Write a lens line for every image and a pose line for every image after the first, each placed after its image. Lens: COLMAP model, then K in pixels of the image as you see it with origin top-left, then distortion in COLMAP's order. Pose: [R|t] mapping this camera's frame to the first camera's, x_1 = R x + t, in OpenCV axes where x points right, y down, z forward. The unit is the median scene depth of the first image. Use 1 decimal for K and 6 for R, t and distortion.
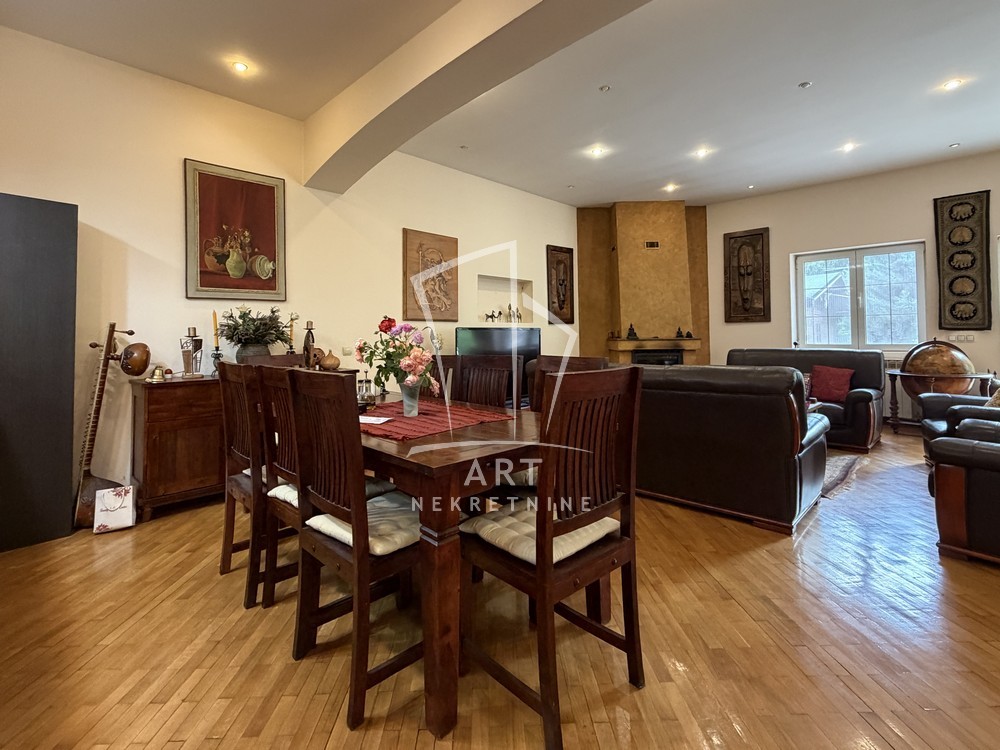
lens RADIAL K [[478.7, 0, 493.9], [0, 478.7, 331.3], [0, 0, 1]] dist [-0.002469, 0.000912]
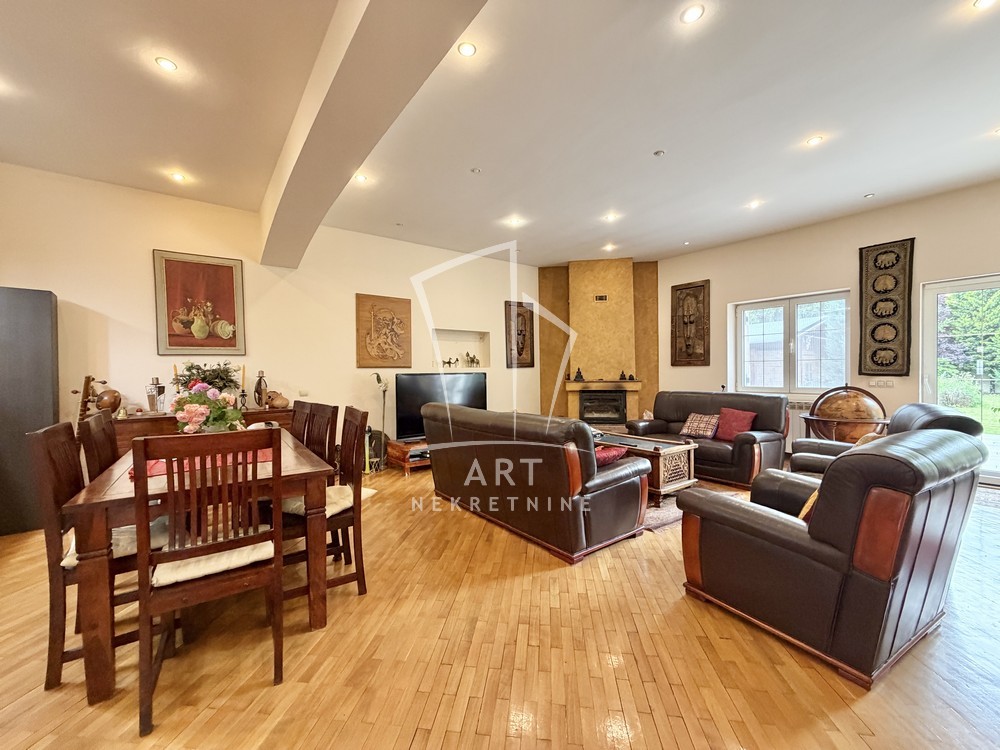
lens RADIAL K [[396.1, 0, 497.8], [0, 396.1, 383.3], [0, 0, 1]] dist [-0.001551, -0.000124]
pose [[0.988657, 0.006306, -0.150058, 0.293185], [0.000148, 0.999077, 0.042959, -0.023874], [0.150190, -0.042493, 0.987743, 0.029372]]
